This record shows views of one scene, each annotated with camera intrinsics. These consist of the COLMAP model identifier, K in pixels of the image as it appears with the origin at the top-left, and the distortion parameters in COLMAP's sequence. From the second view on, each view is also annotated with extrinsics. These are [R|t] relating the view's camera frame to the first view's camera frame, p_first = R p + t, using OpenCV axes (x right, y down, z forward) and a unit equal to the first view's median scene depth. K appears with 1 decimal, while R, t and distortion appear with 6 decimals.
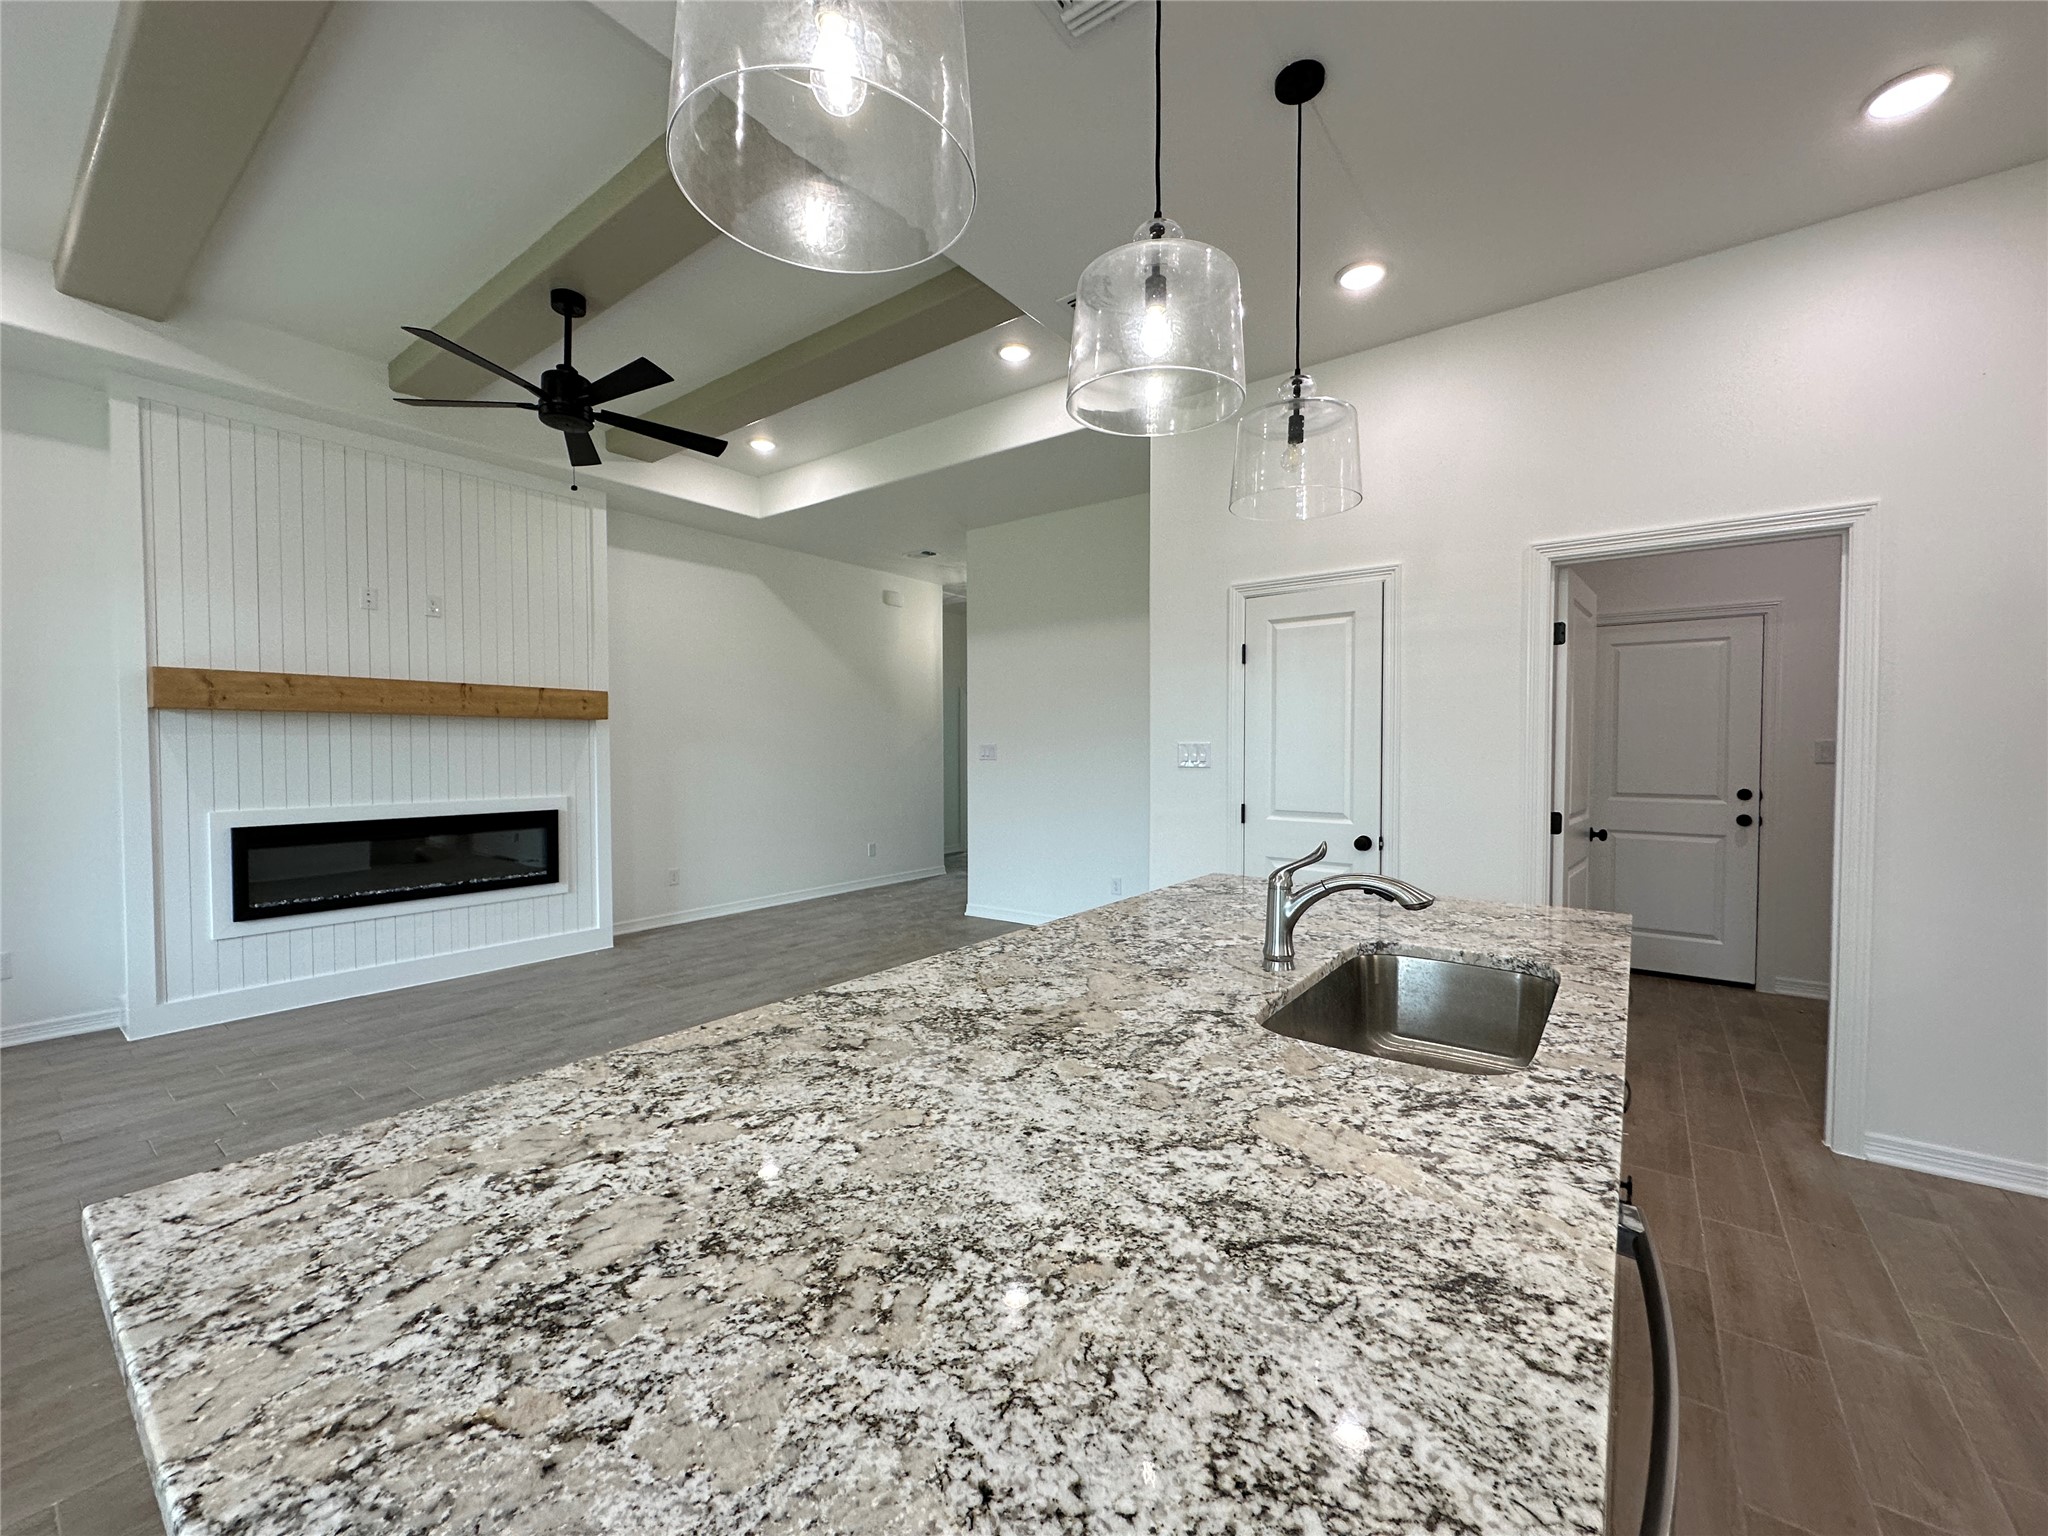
lens RADIAL K [[816.8, 0, 1025.3], [0, 816.8, 768.6], [0, 0, 1]] dist [-0.002477, 0.000238]
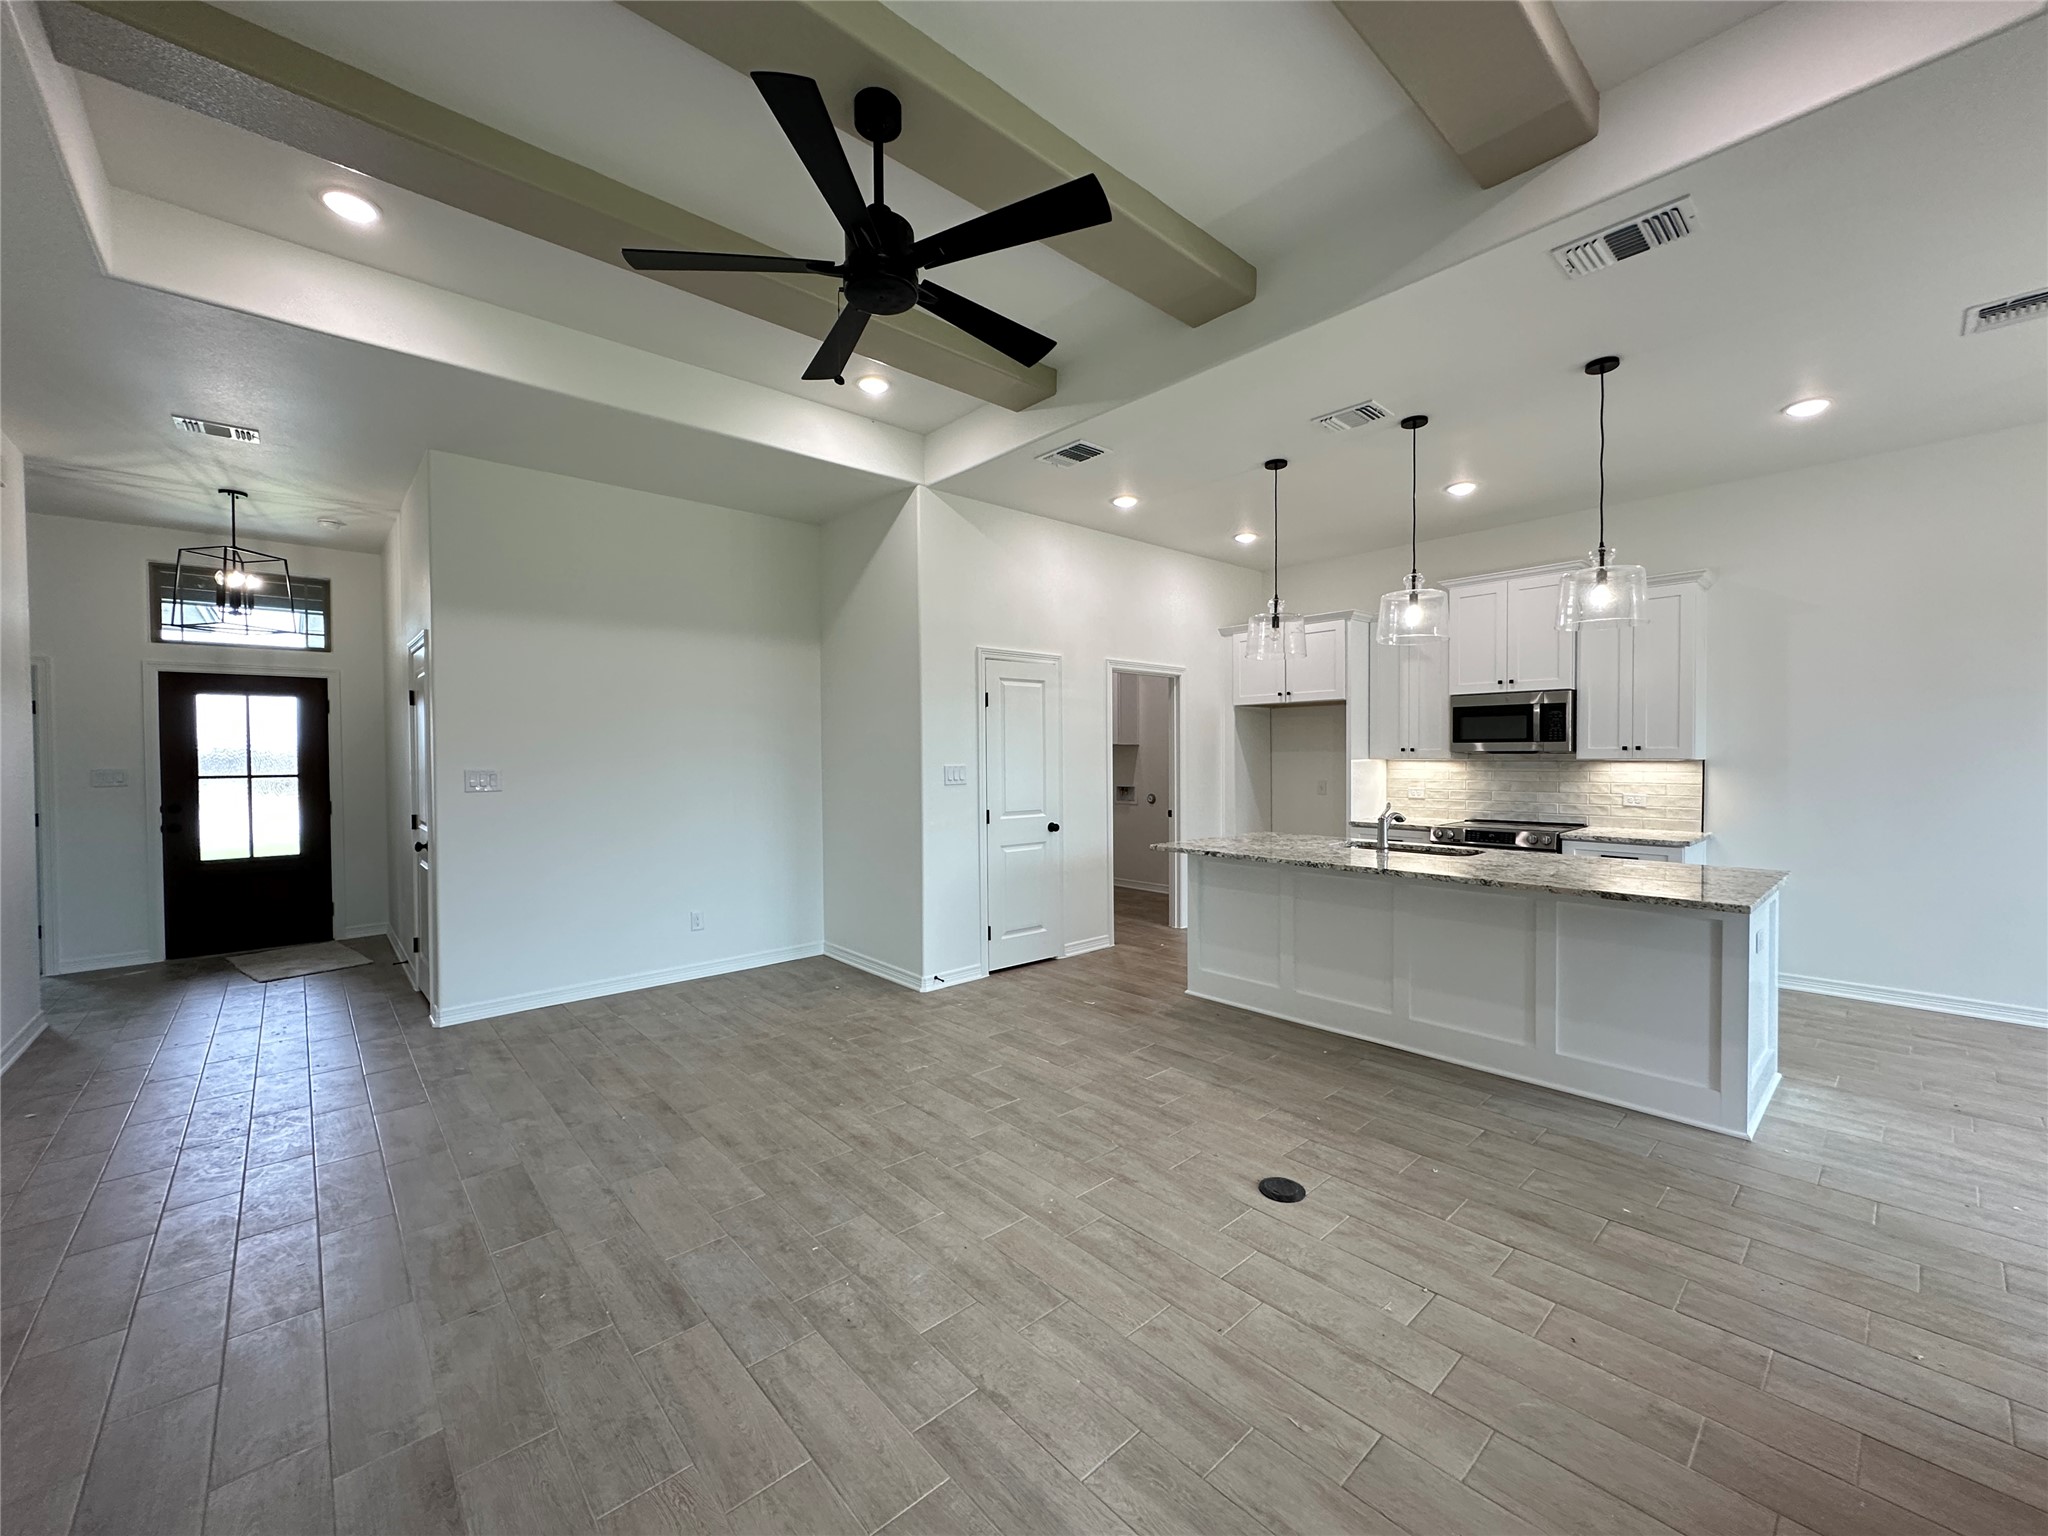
lens RADIAL K [[816.8, 0, 1018.2], [0, 816.8, 766.6], [0, 0, 1]] dist [-0.002477, 0.000238]
pose [[0.201107, -0.015310, 0.979450, -2.351566], [0.031565, 0.999460, 0.009141, -0.089374], [-0.979061, 0.029078, 0.201481, 1.514406]]
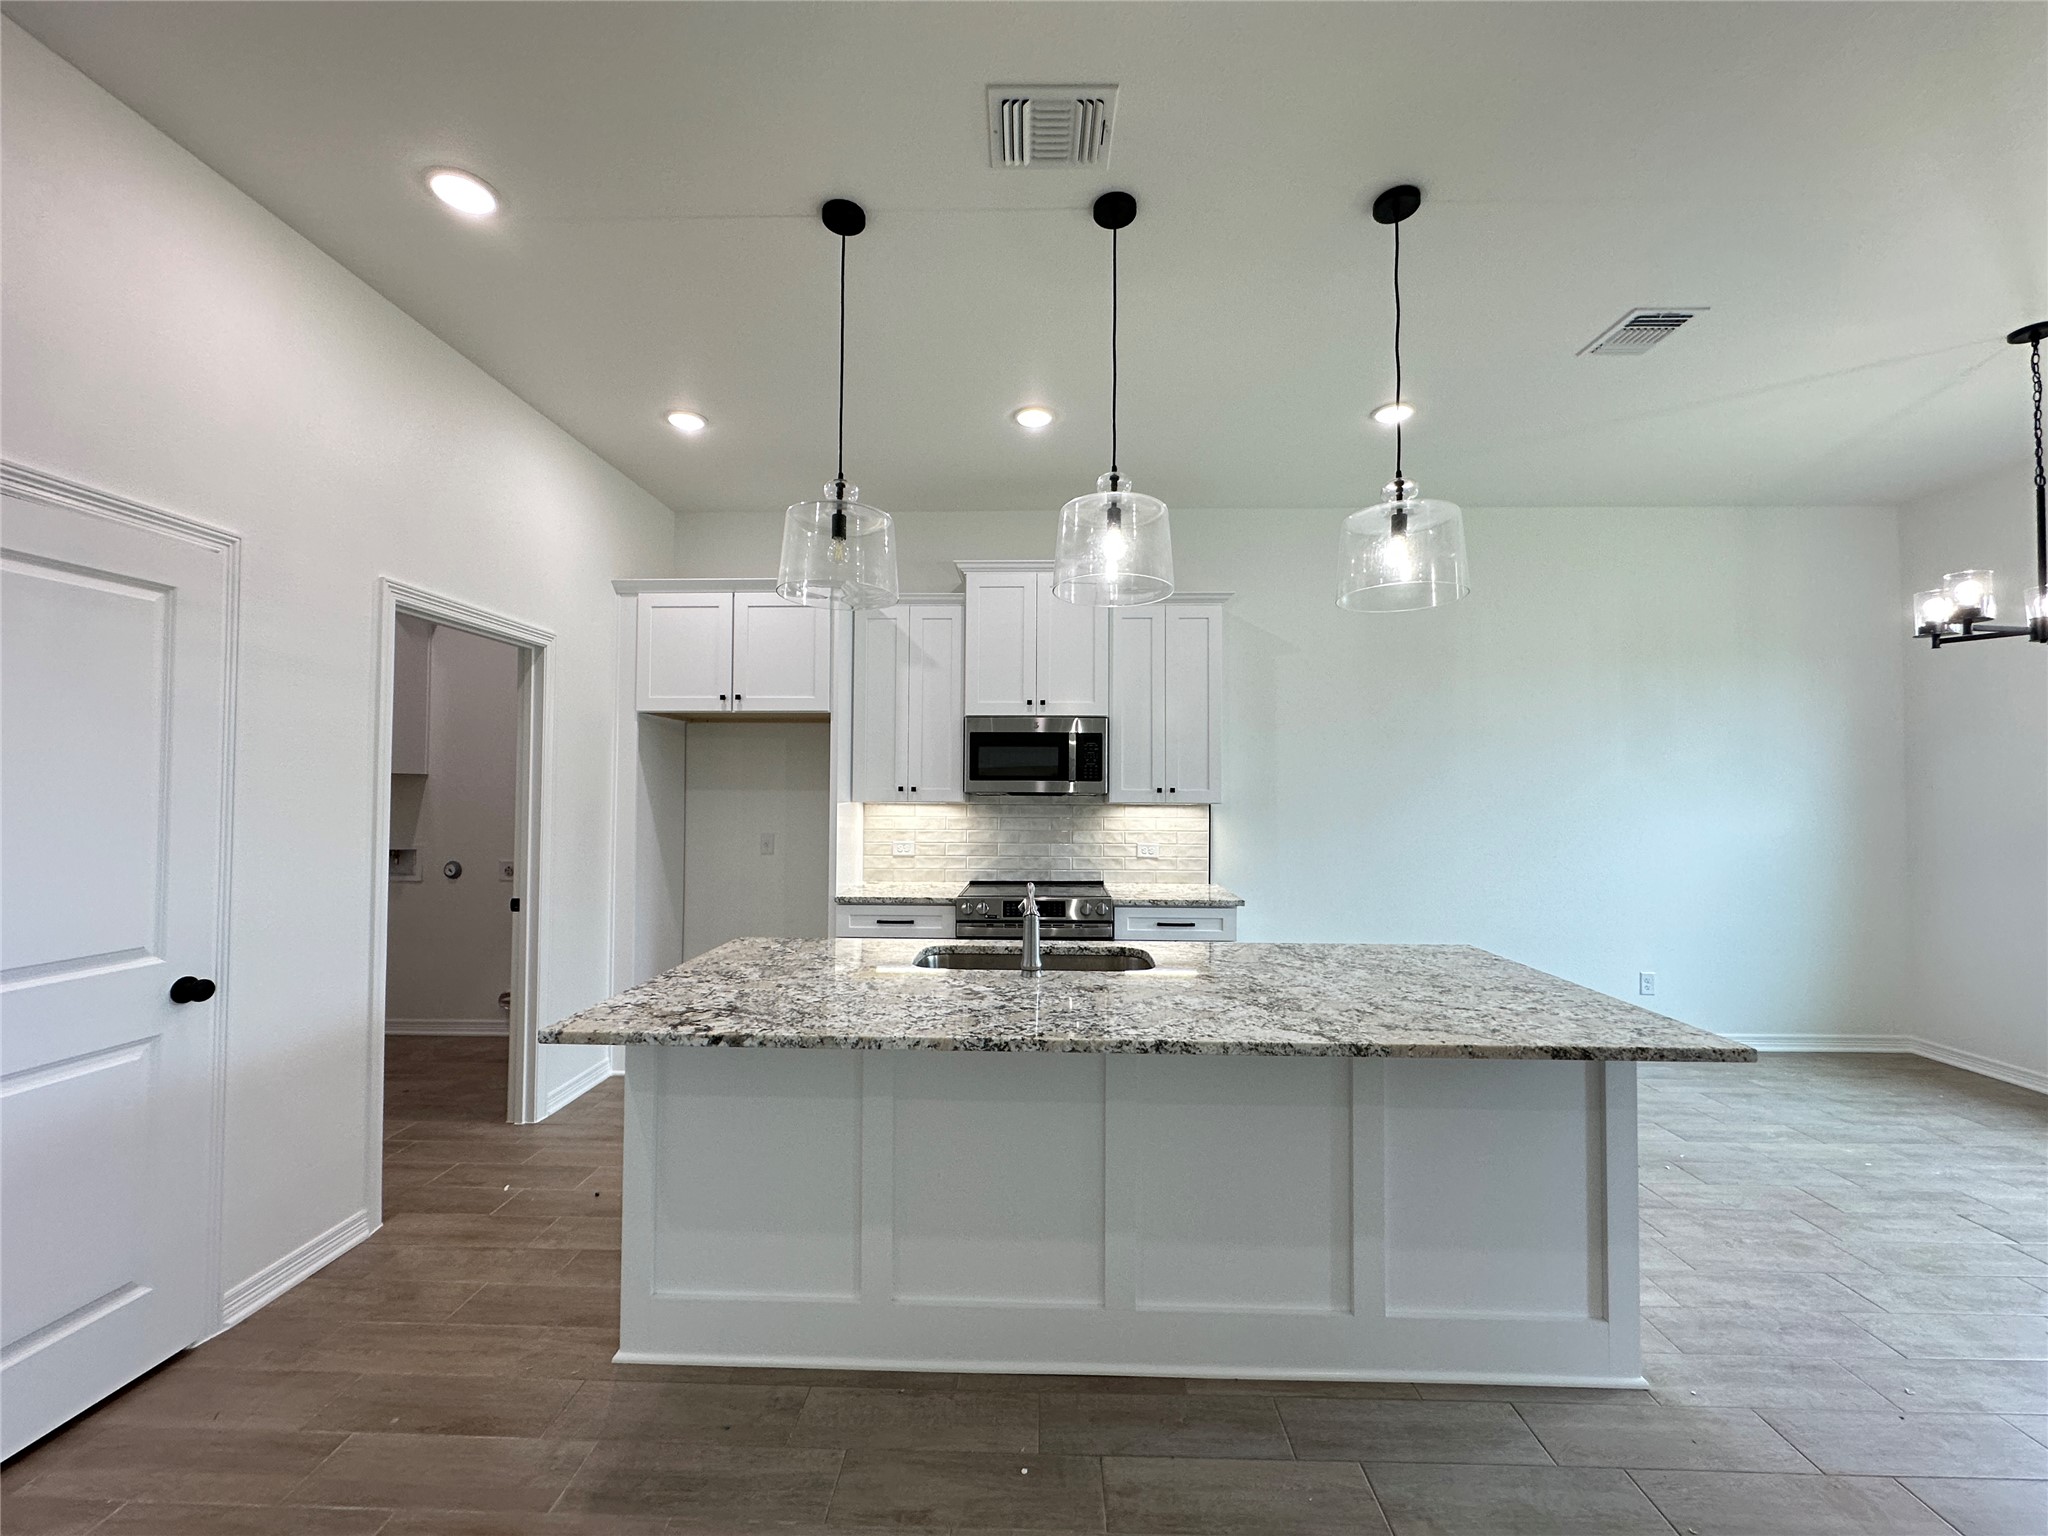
lens RADIAL K [[816.8, 0, 1021.7], [0, 816.8, 768.8], [0, 0, 1]] dist [-0.002477, 0.000238]
pose [[-0.574246, 0.022223, 0.818381, -0.818800], [0.017678, 0.999735, -0.014743, -0.095542], [-0.818492, 0.006001, -0.574487, 1.729402]]
